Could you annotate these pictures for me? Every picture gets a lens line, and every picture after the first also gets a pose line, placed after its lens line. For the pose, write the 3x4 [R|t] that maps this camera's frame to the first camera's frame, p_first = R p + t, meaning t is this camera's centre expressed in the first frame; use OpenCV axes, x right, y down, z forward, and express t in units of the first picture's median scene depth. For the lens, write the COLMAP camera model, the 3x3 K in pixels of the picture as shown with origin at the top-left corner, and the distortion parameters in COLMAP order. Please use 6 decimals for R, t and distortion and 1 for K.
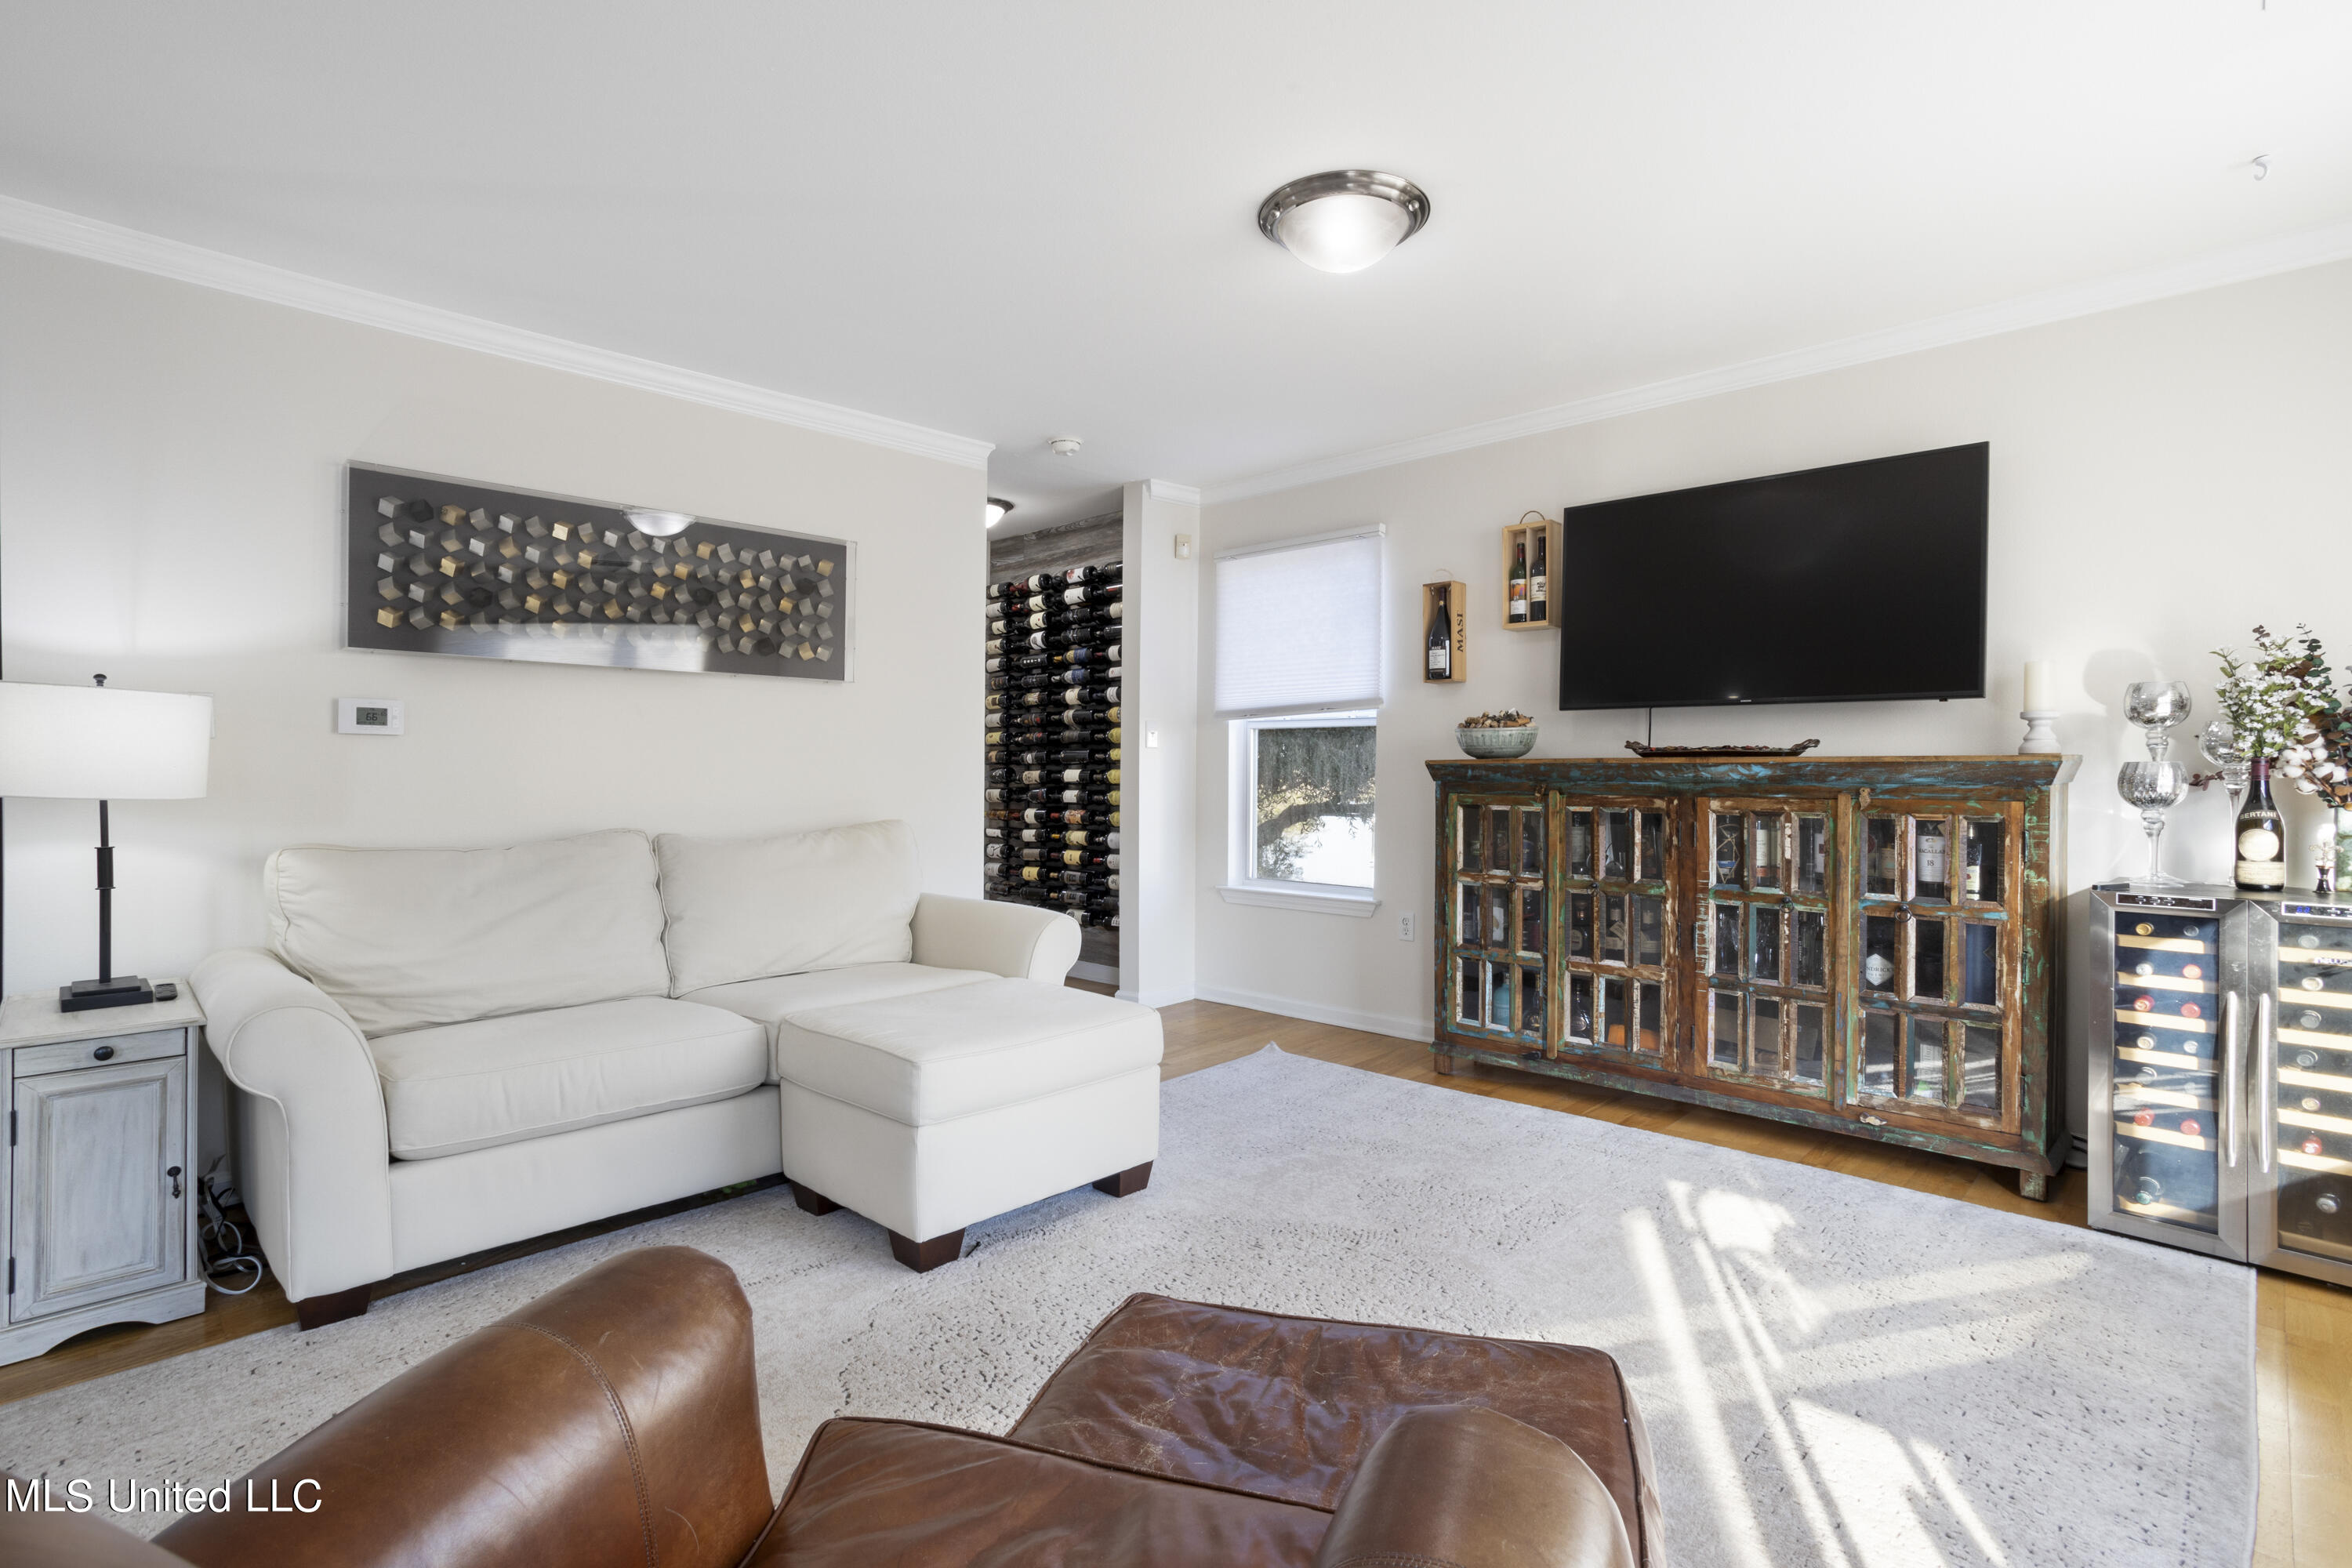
lens RADIAL K [[1131.9, 0, 1175.2], [0, 1131.9, 770.5], [0, 0, 1]] dist [-0.013205, 0.011755]
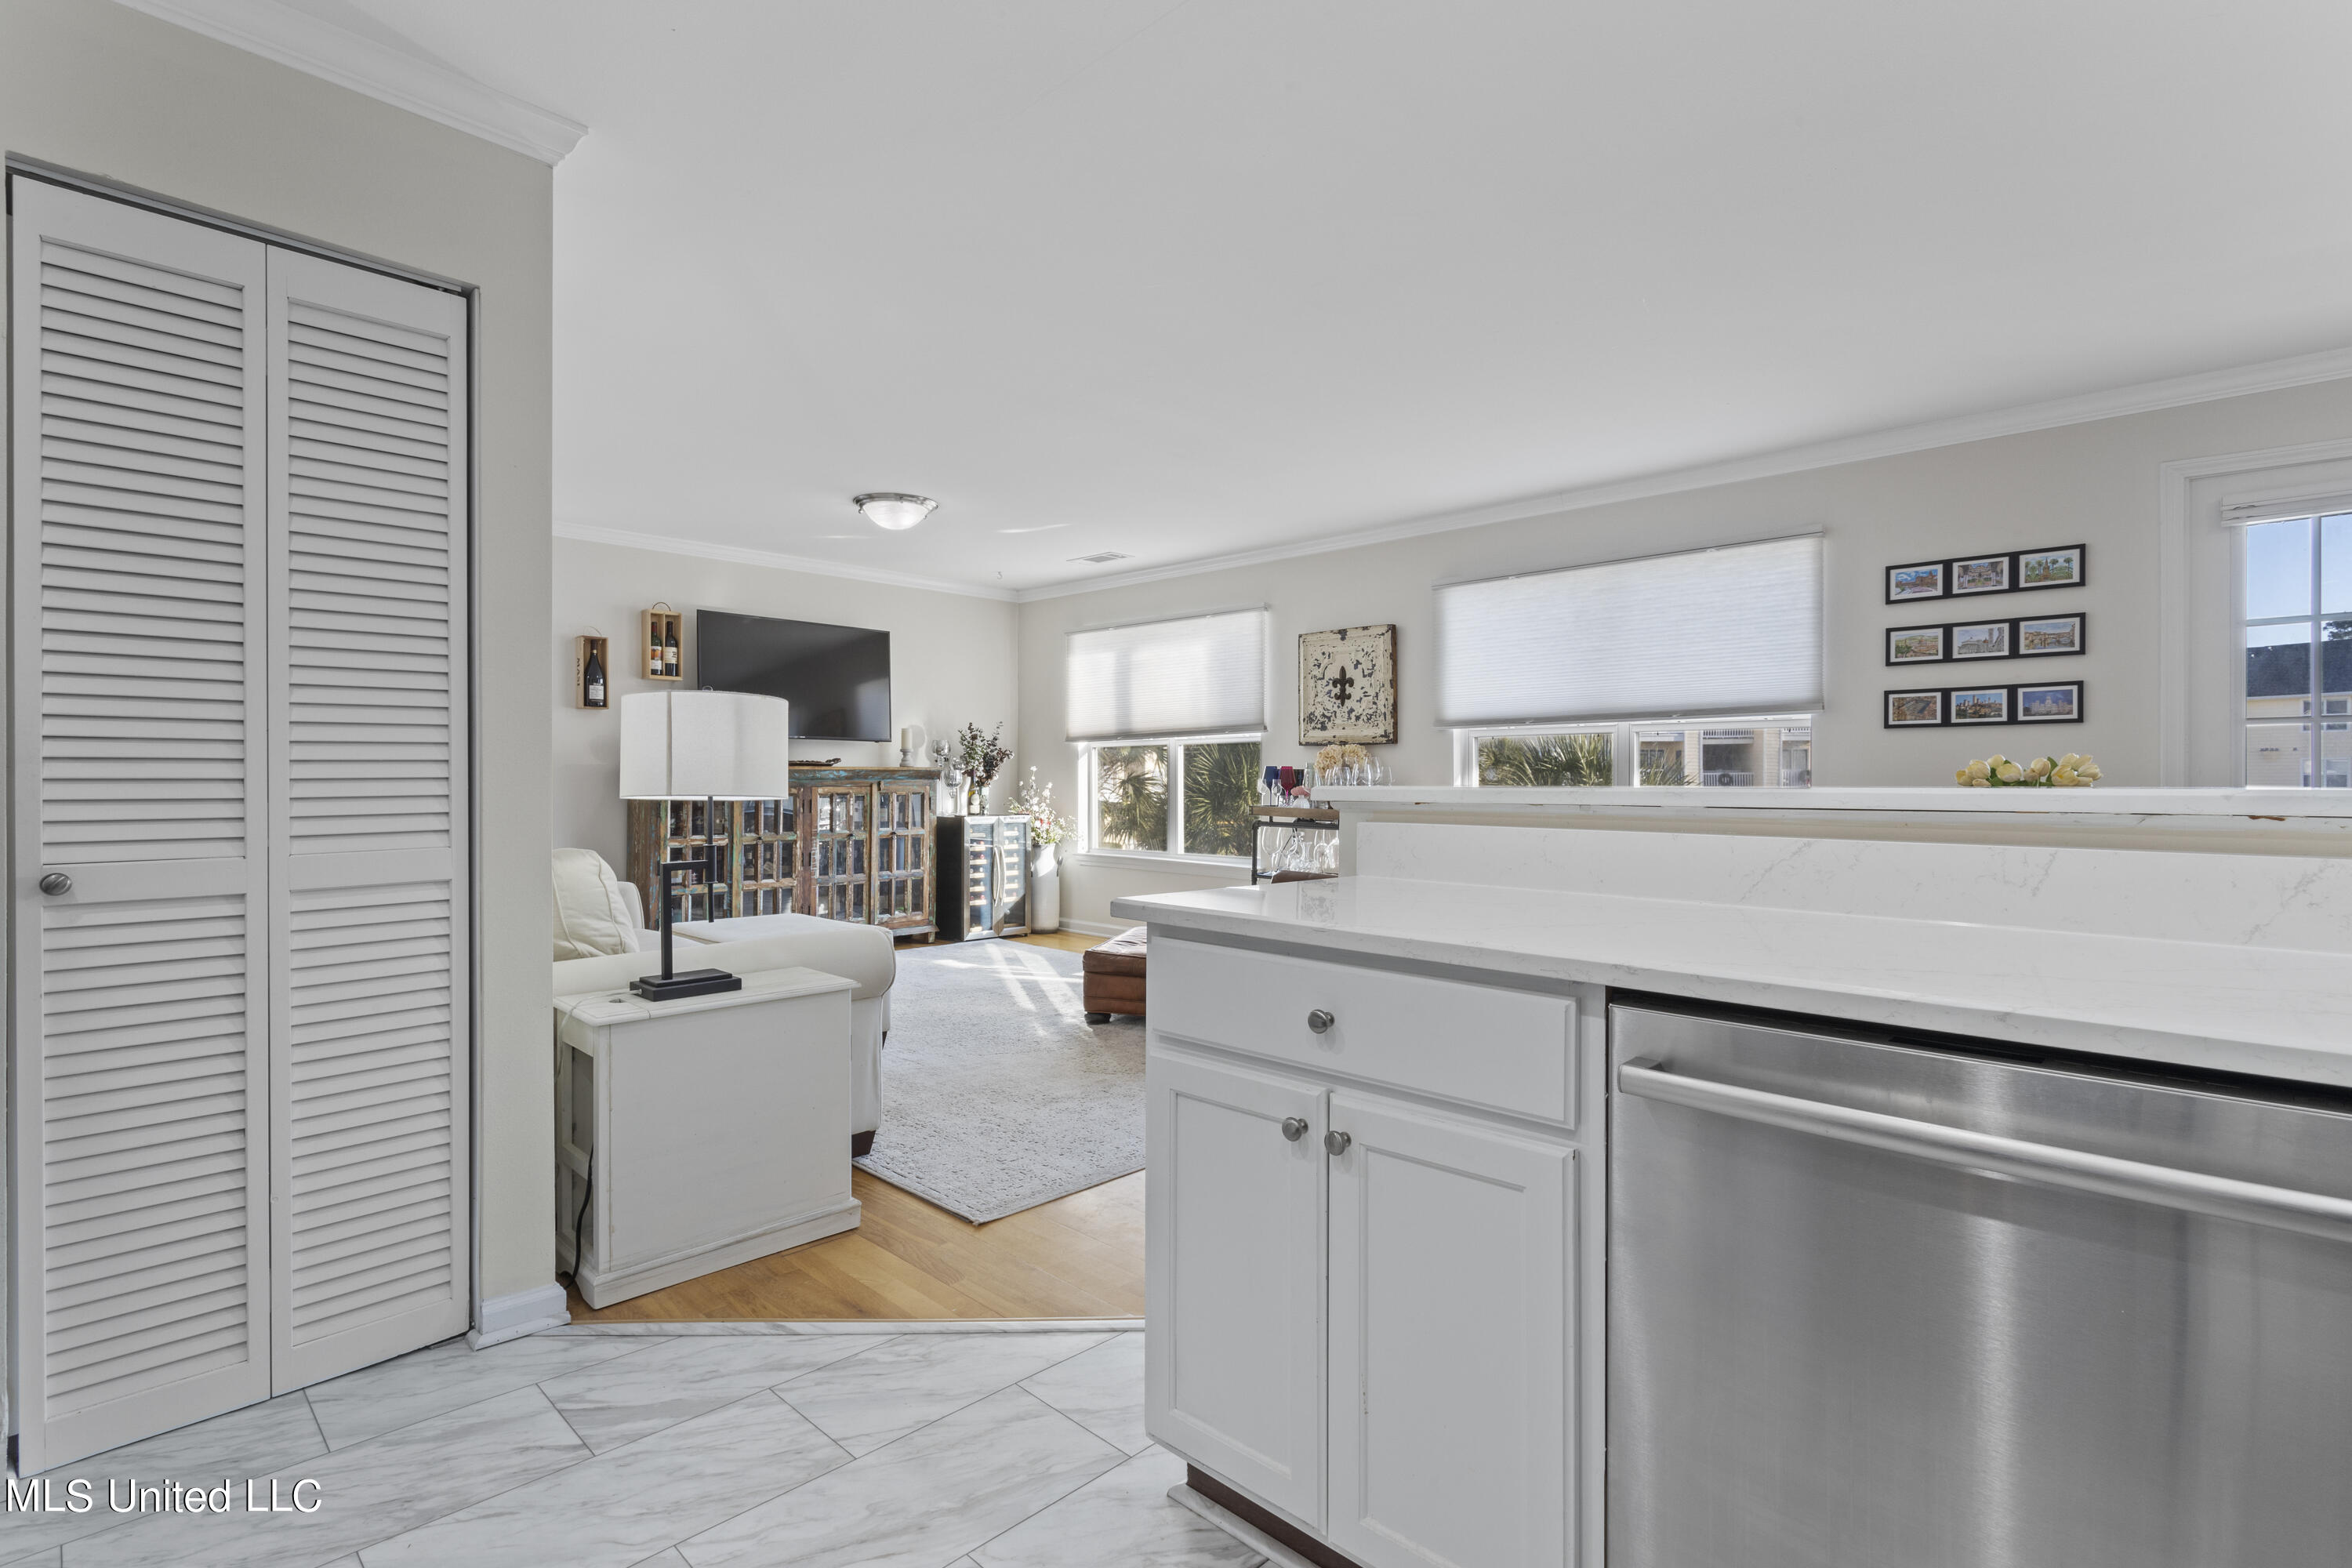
lens RADIAL K [[1131.9, 0, 1163.4], [0, 1131.9, 780.5], [0, 0, 1]] dist [-0.013205, 0.011755]
pose [[-0.001917, -0.006894, 0.999974, -1.532475], [-0.002290, 0.999974, 0.006890, -0.002461], [-0.999996, -0.002277, -0.001933, 0.416399]]
